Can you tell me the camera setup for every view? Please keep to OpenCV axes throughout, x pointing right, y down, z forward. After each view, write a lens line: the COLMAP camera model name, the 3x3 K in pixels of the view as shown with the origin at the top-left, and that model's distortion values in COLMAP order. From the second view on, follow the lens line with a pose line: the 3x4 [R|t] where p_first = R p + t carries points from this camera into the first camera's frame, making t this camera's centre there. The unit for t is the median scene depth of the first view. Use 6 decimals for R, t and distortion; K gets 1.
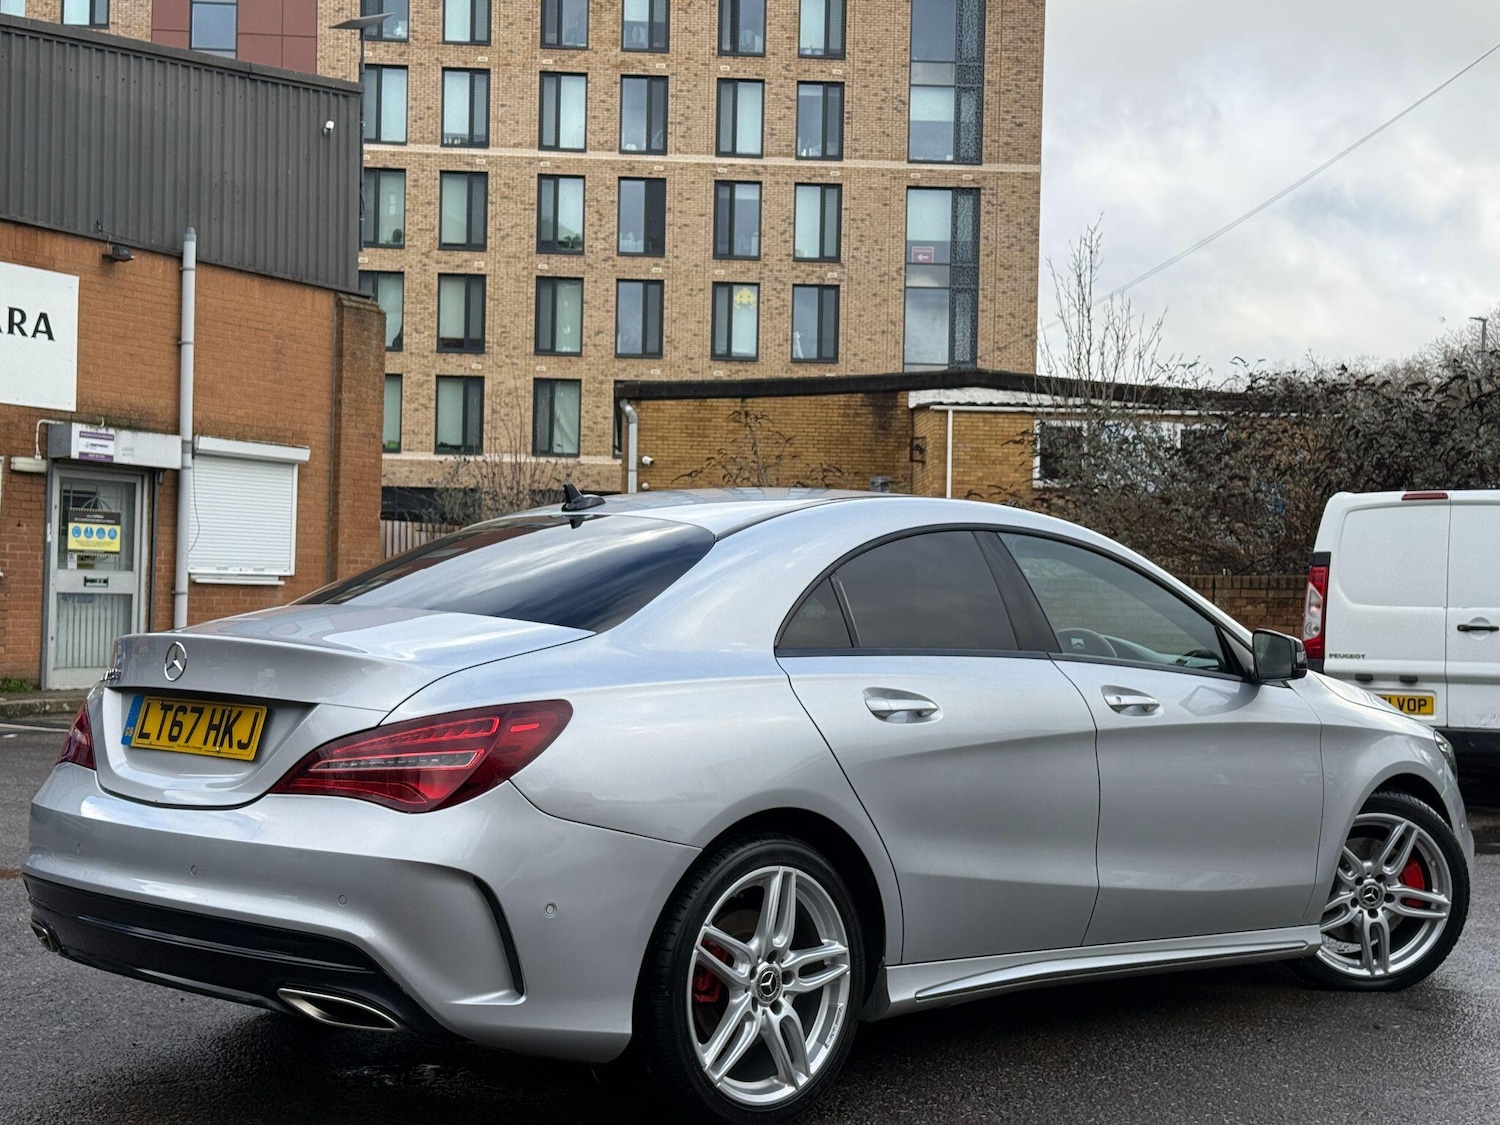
lens RADIAL K [[2099.0, 0, 754.8], [0, 2099.0, 560.4], [0, 0, 1]] dist [0.116065, 0.000000]
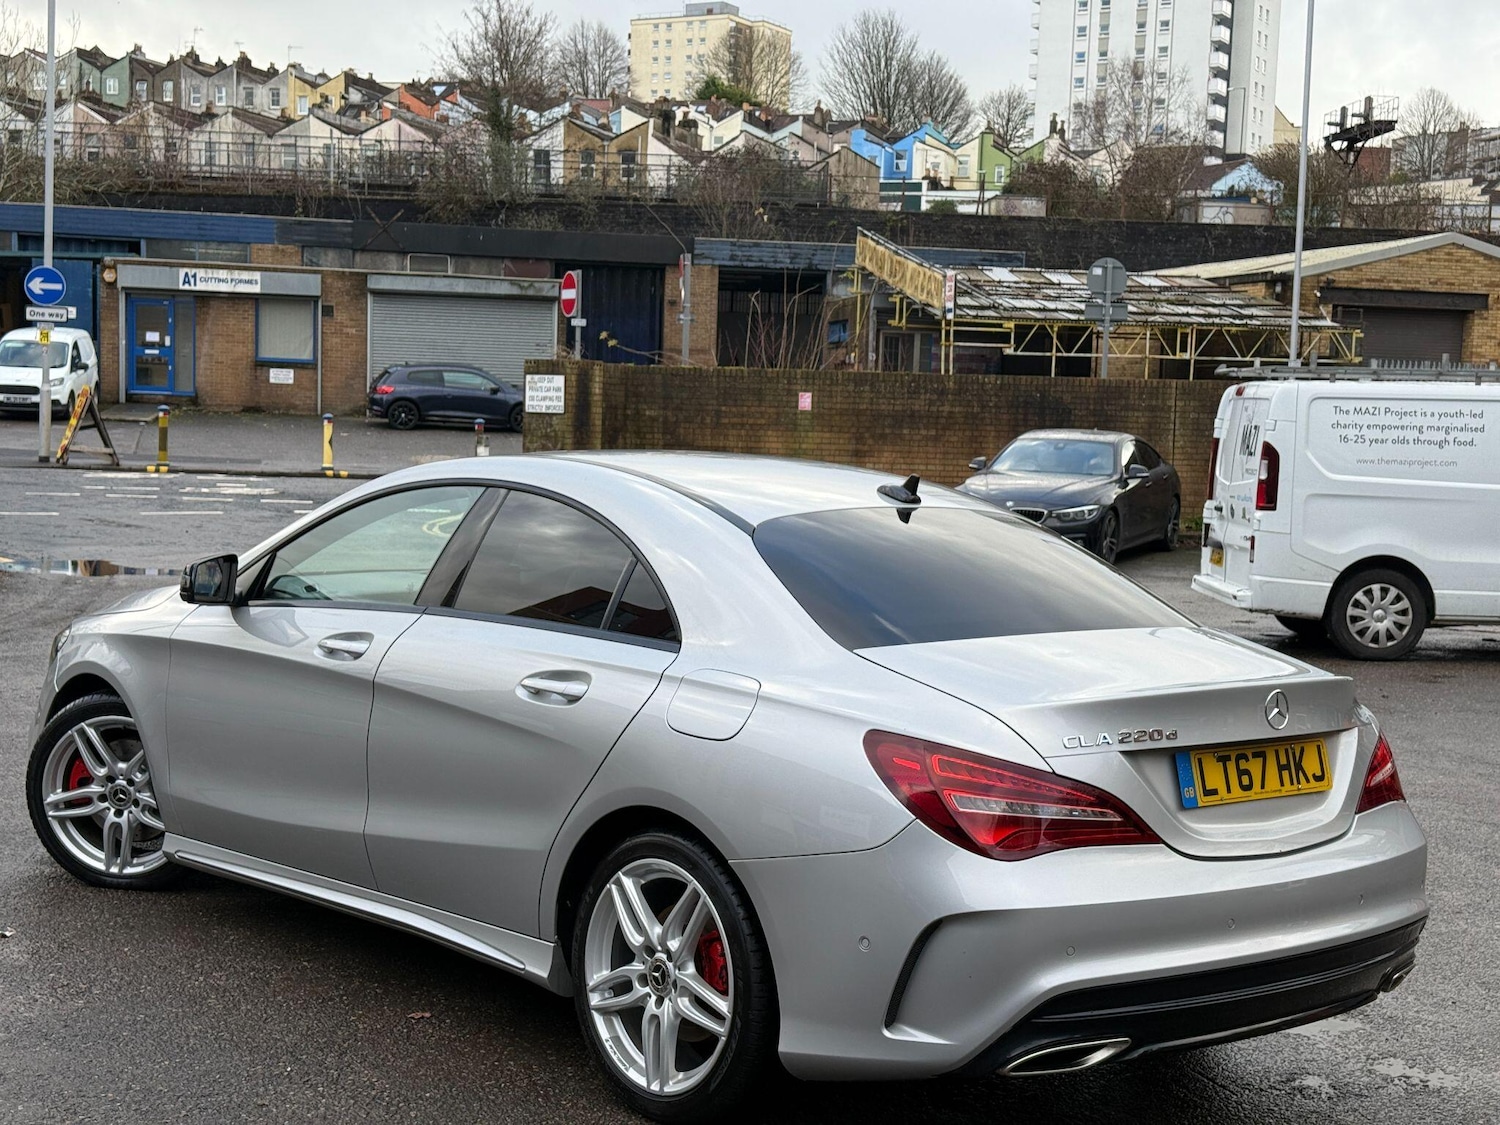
lens RADIAL K [[2099.0, 0, 741.3], [0, 2099.0, 576.1], [0, 0, 1]] dist [0.116065, 0.000000]
pose [[0.080815, -0.093991, 0.992288, -0.295879], [-0.060417, 0.993251, 0.099003, -0.022511], [-0.994896, -0.067952, 0.074591, 0.275963]]
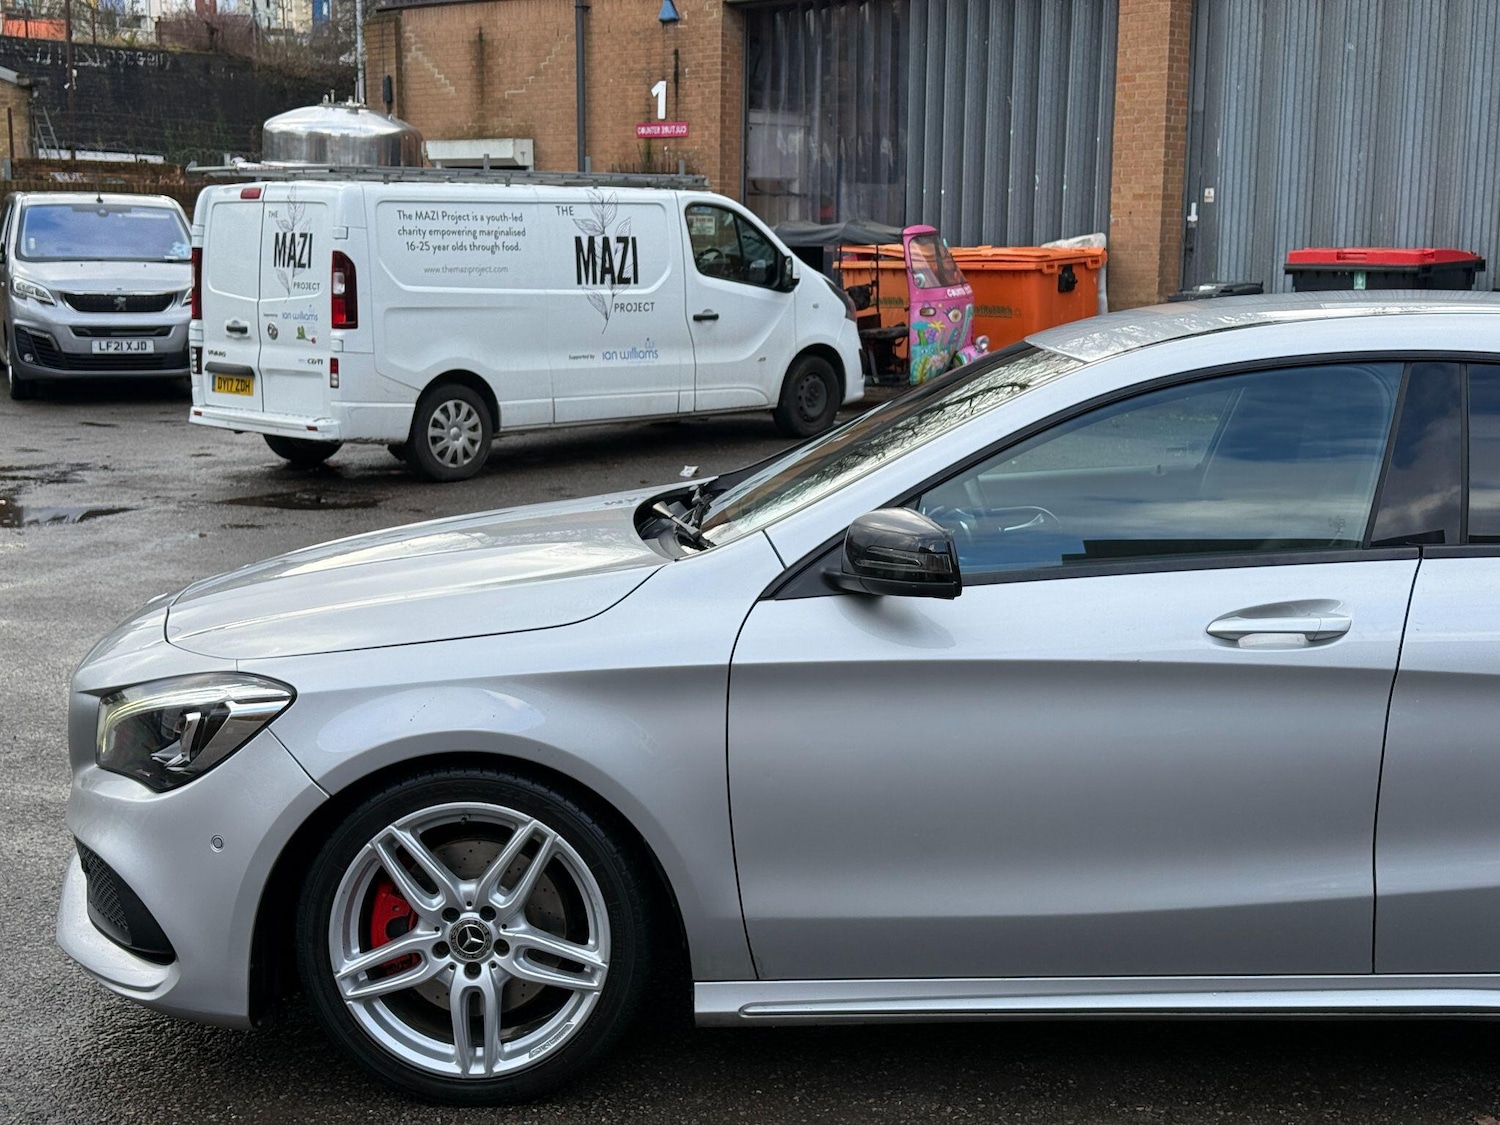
lens RADIAL K [[2099.0, 0, 745.9], [0, 2099.0, 576.9], [0, 0, 1]] dist [0.116065, 0.000000]
pose [[-0.658856, -0.141610, 0.738820, -0.122989], [-0.043246, 0.987628, 0.150734, -0.010969], [-0.751025, 0.067361, -0.656829, 0.507015]]
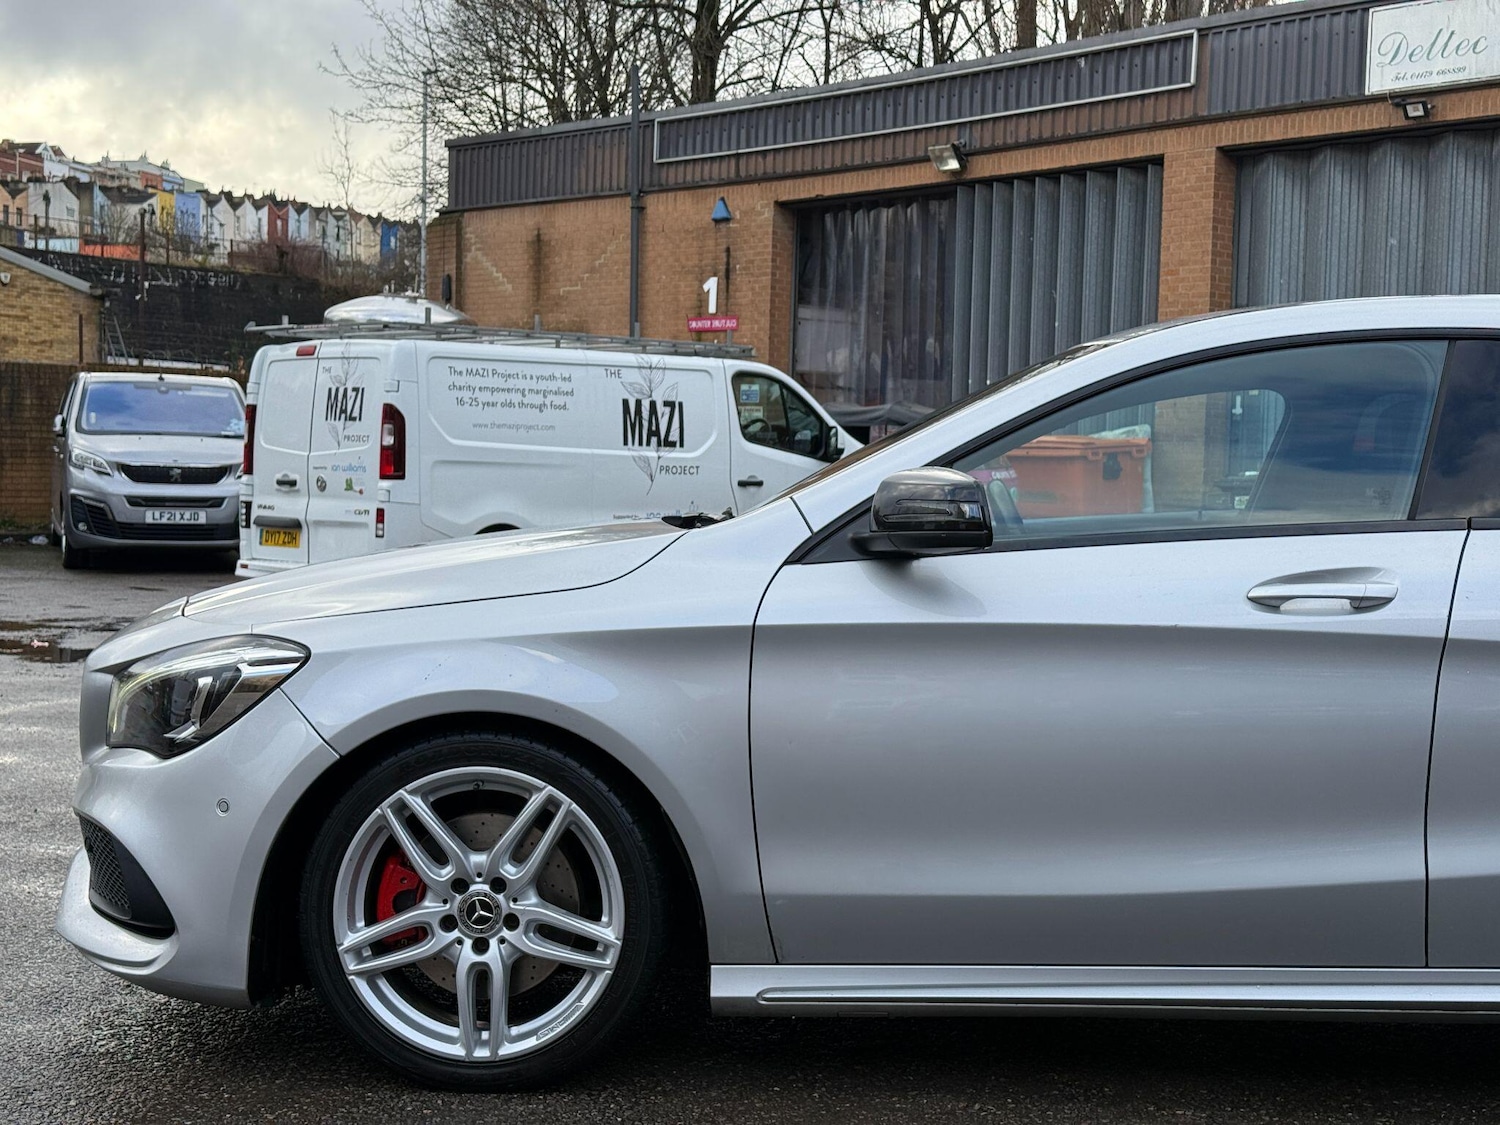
lens RADIAL K [[2099.0, 0, 741.5], [0, 2099.0, 570.2], [0, 0, 1]] dist [0.116065, 0.000000]
pose [[-0.638886, -0.069630, 0.766144, -0.123375], [-0.059408, 0.997387, 0.041106, 0.013134], [-0.767004, -0.019253, -0.641353, 0.503318]]
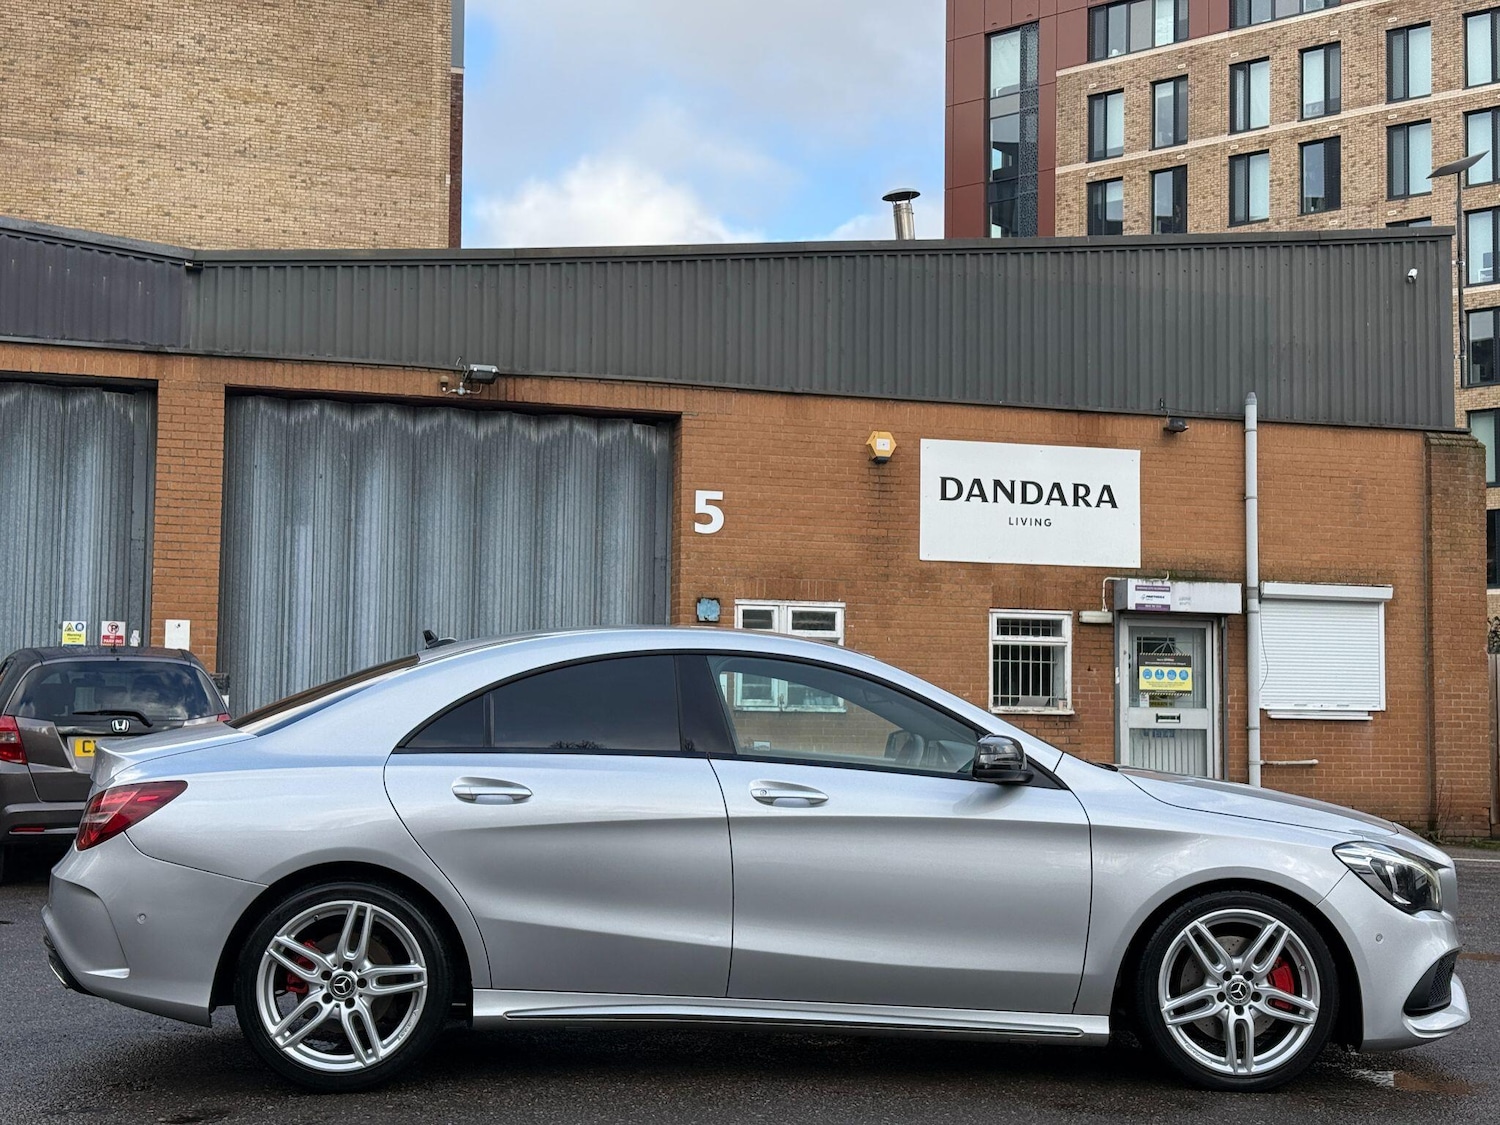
lens RADIAL K [[2099.0, 0, 762.5], [0, 2099.0, 557.9], [0, 0, 1]] dist [0.116065, 0.000000]
pose [[0.747831, -0.066422, -0.660558, 0.277205], [0.020554, 0.996822, -0.076965, 0.007082], [0.663571, 0.043980, 0.746819, 0.026672]]
